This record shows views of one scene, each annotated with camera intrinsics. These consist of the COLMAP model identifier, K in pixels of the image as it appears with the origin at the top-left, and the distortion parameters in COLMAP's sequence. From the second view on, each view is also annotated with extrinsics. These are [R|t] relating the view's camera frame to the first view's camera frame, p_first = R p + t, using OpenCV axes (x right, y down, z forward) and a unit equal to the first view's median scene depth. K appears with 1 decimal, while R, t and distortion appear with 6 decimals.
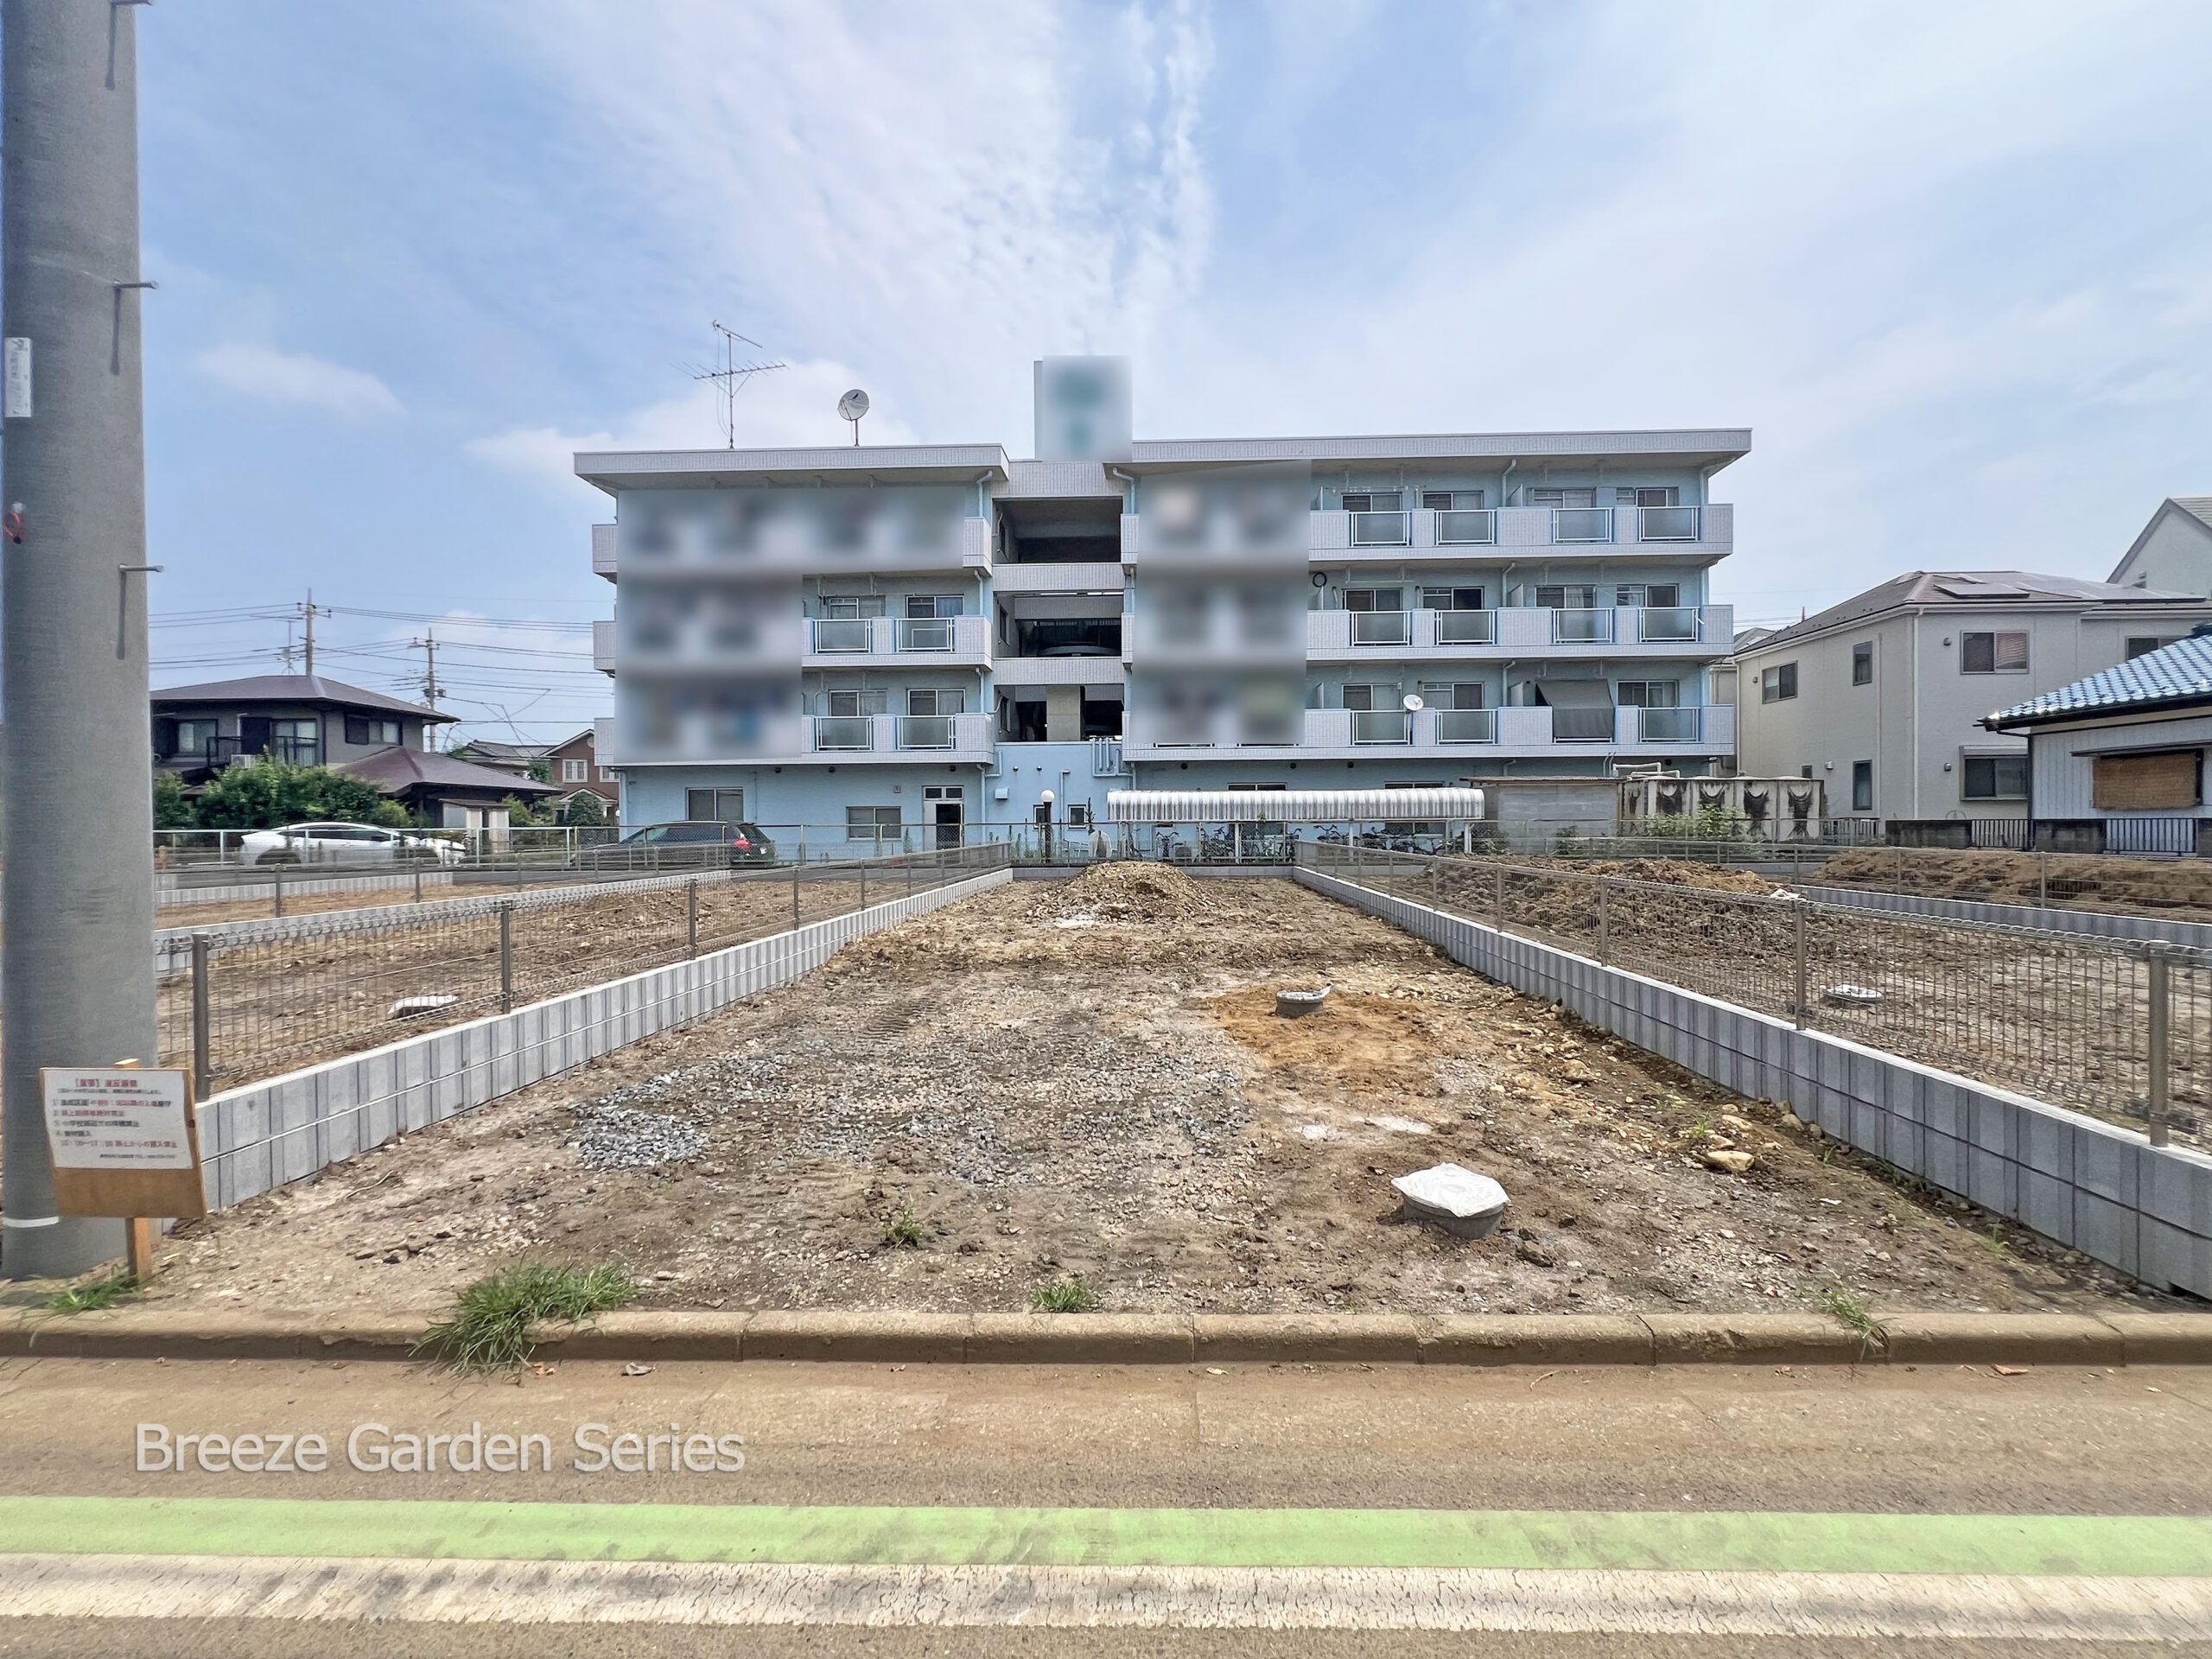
lens RADIAL K [[962.7, 0, 1144.0], [0, 962.7, 831.7], [0, 0, 1]] dist [-0.002298, 0.000468]
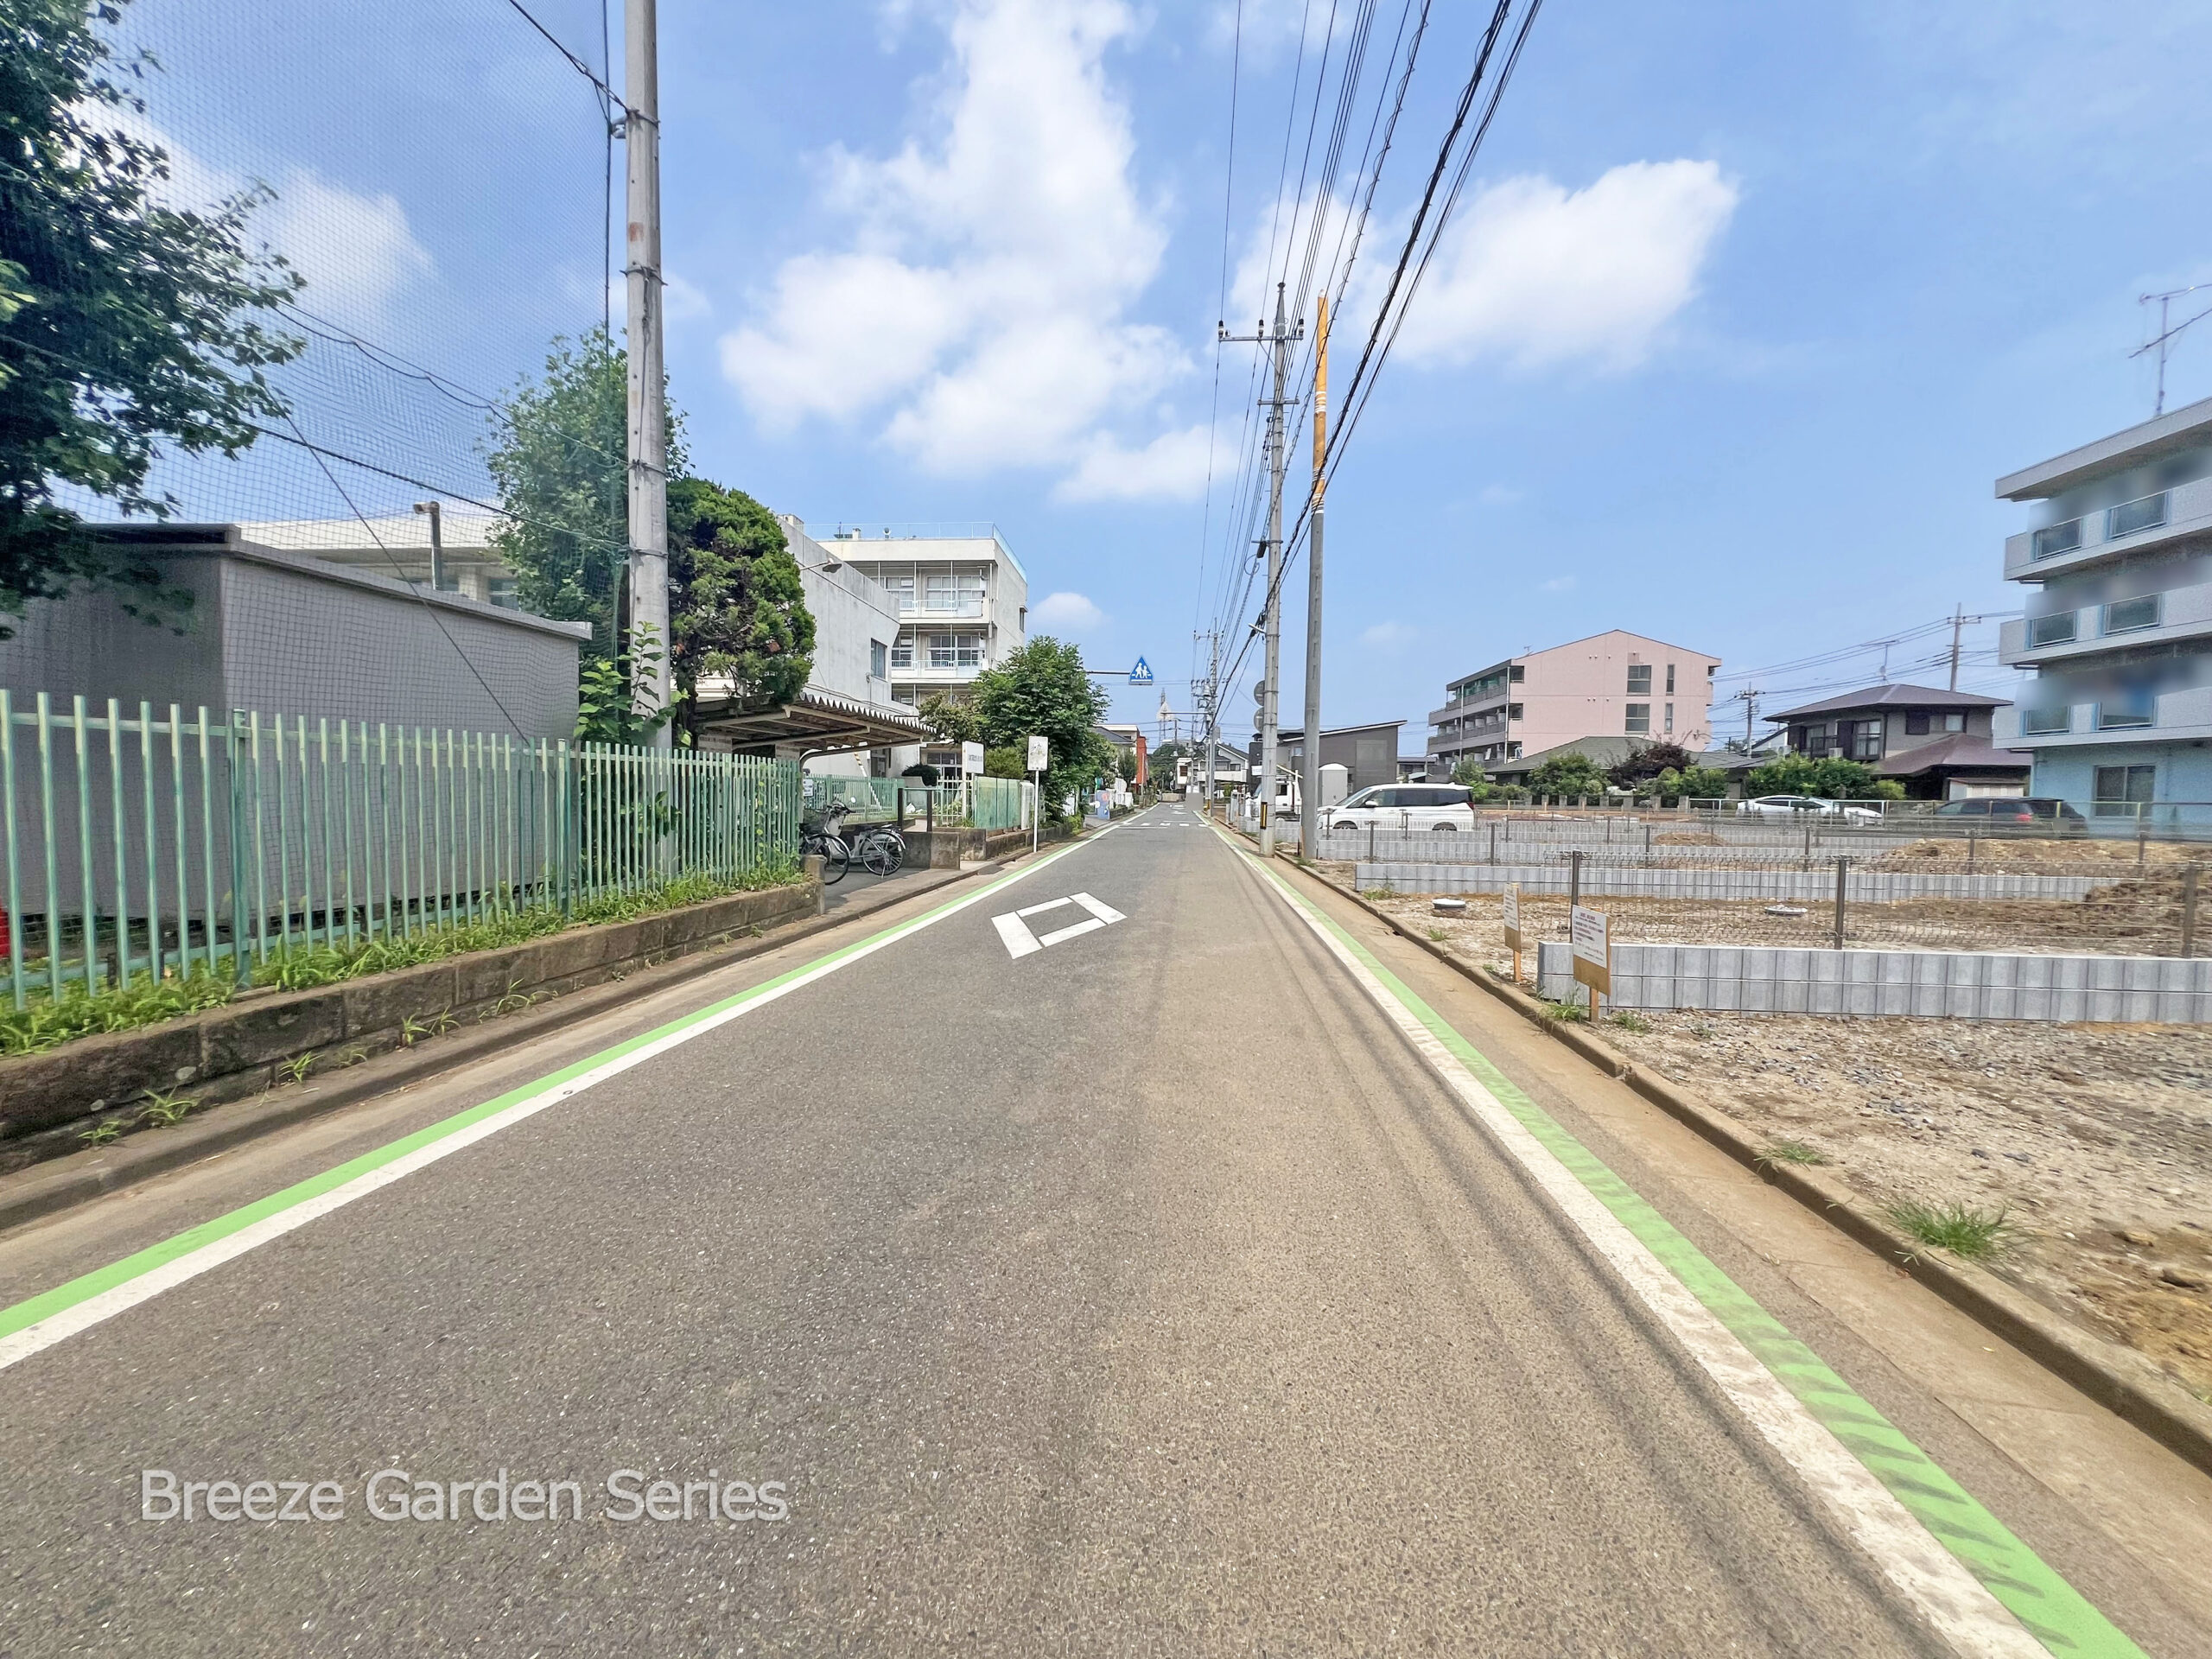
lens RADIAL K [[884.2, 0, 1103.3], [0, 884.2, 825.2], [0, 0, 1]] dist [-0.000782, 0.000457]
pose [[-0.065772, 0.043355, -0.996892, 0.574183], [-0.019960, 0.998799, 0.044755, -0.002845], [0.997635, 0.022842, -0.064827, -0.004614]]
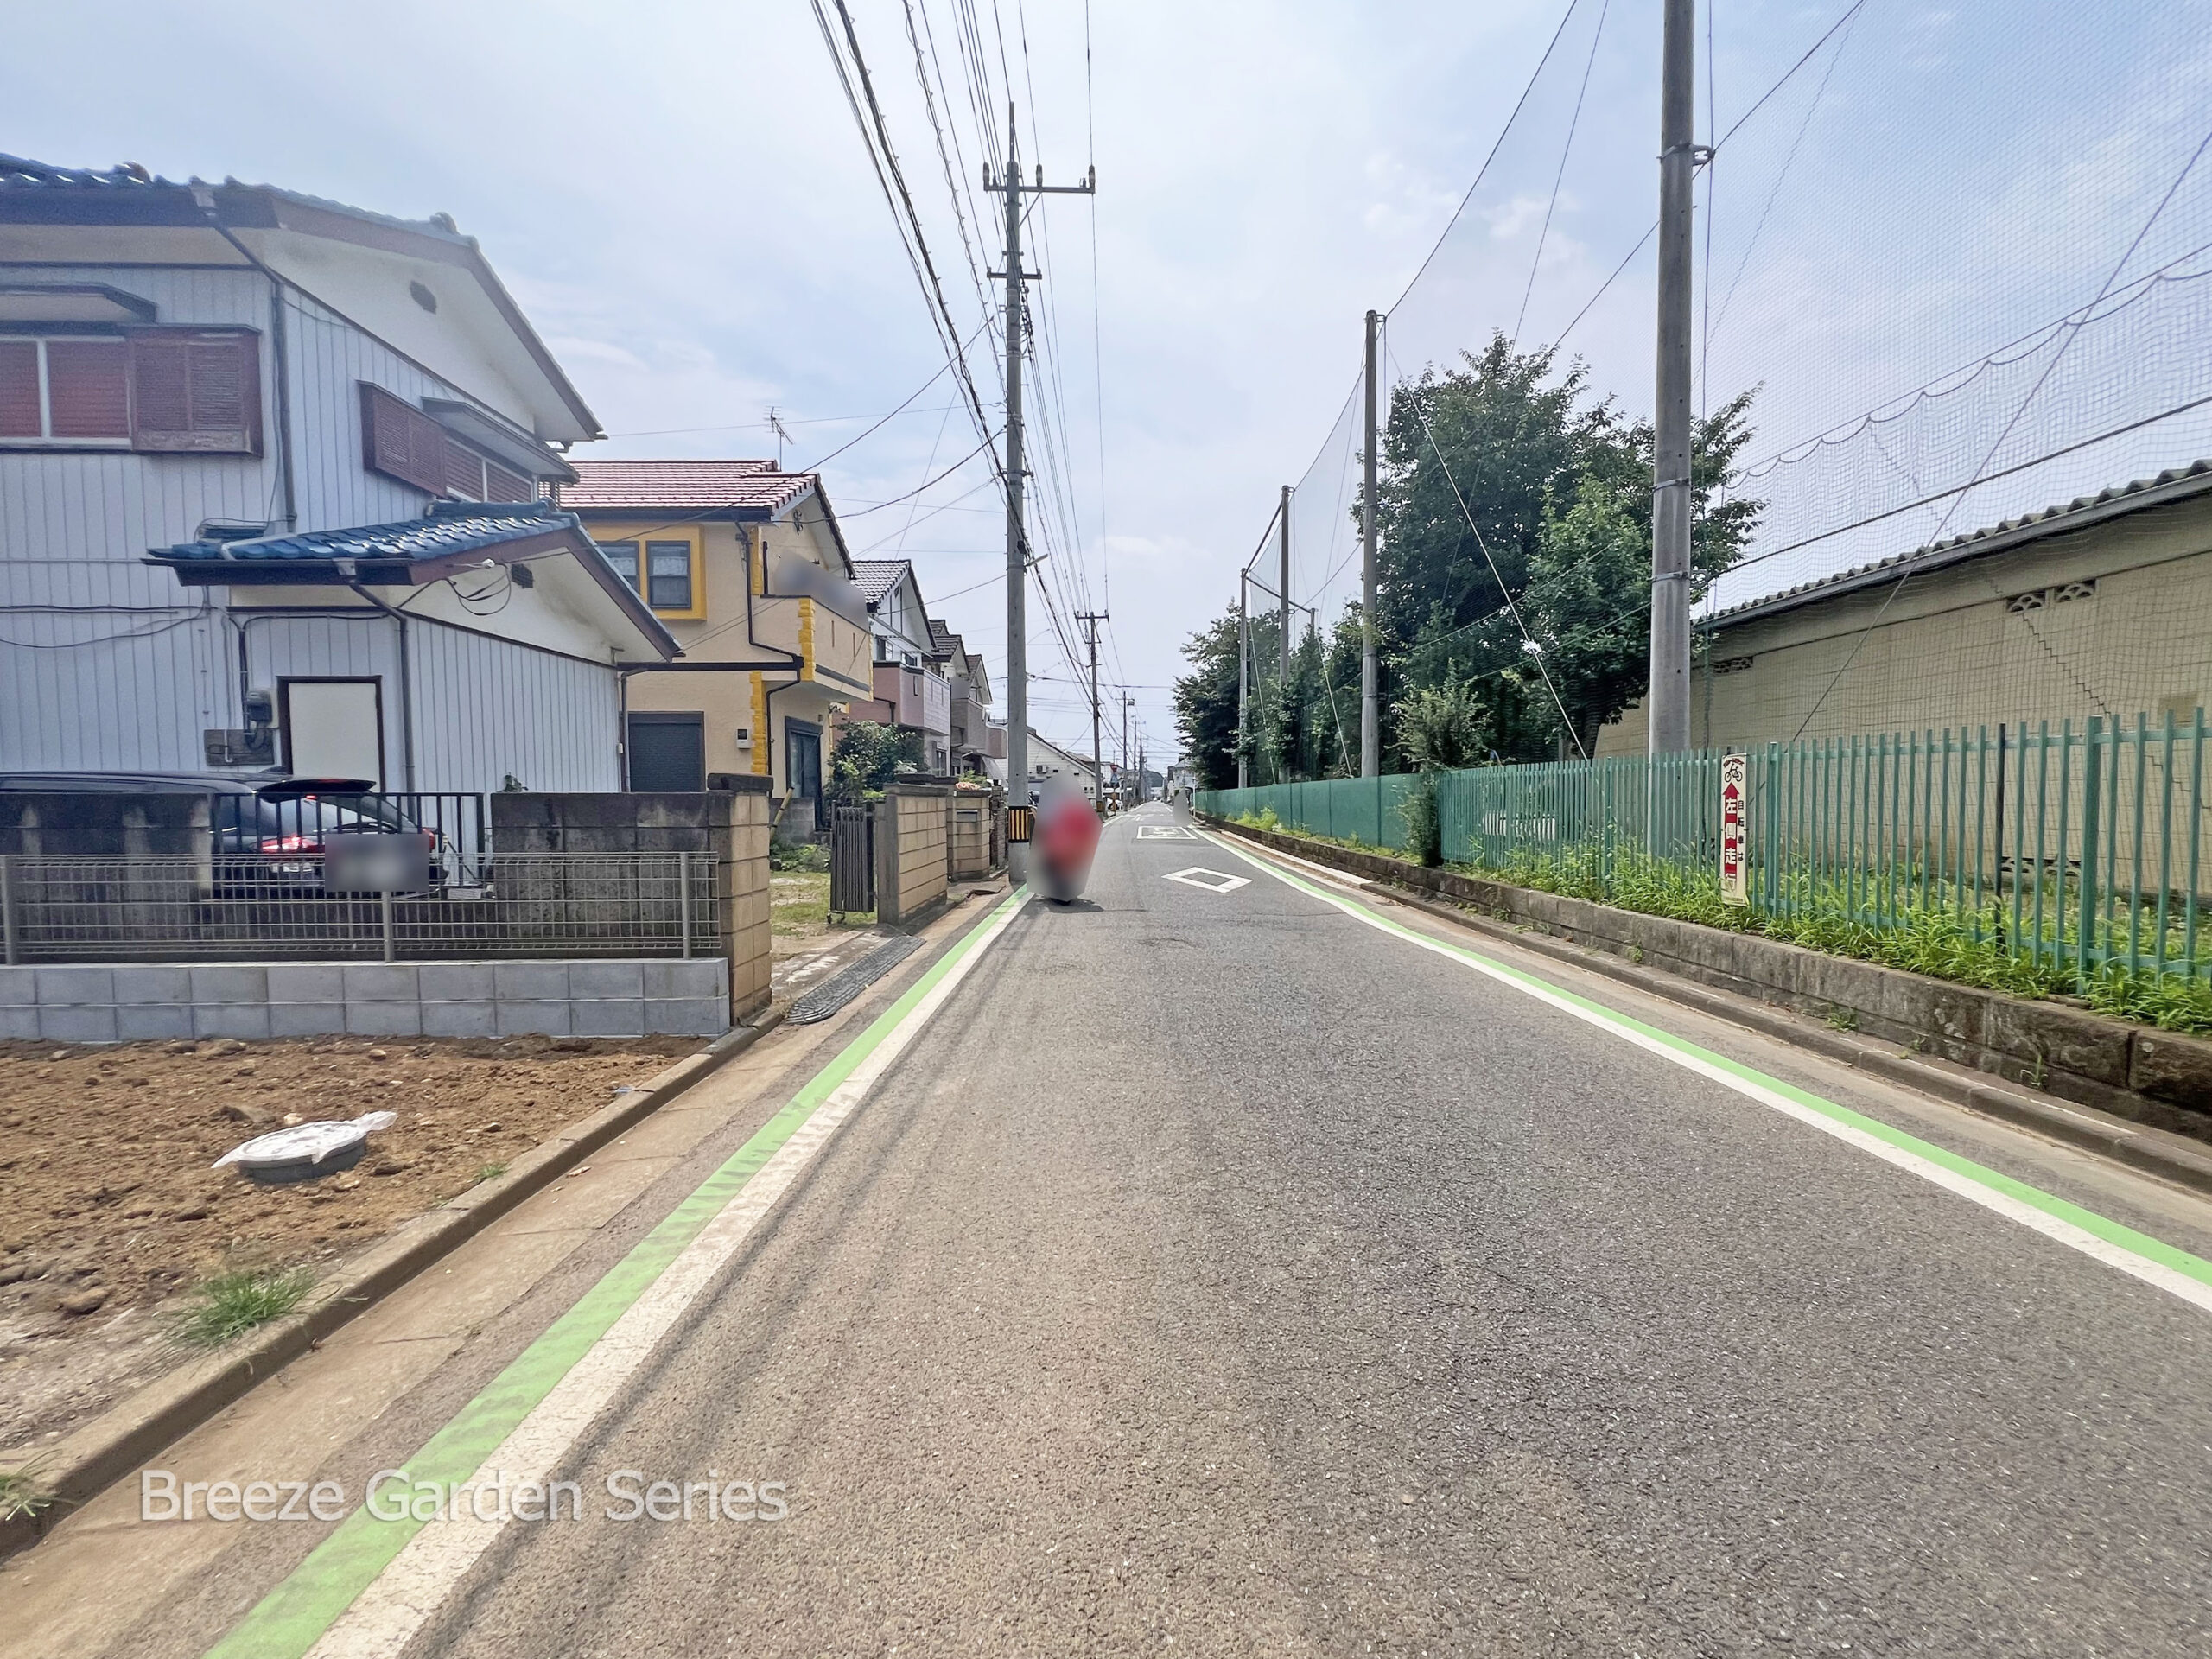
lens RADIAL K [[962.7, 0, 1144.0], [0, 962.7, 831.7], [0, 0, 1]] dist [-0.002298, 0.000468]
pose [[-0.072392, -0.026579, 0.997022, 0.375903], [0.011100, 0.999561, 0.027453, -0.000365], [-0.997314, 0.013054, -0.072065, 0.007332]]
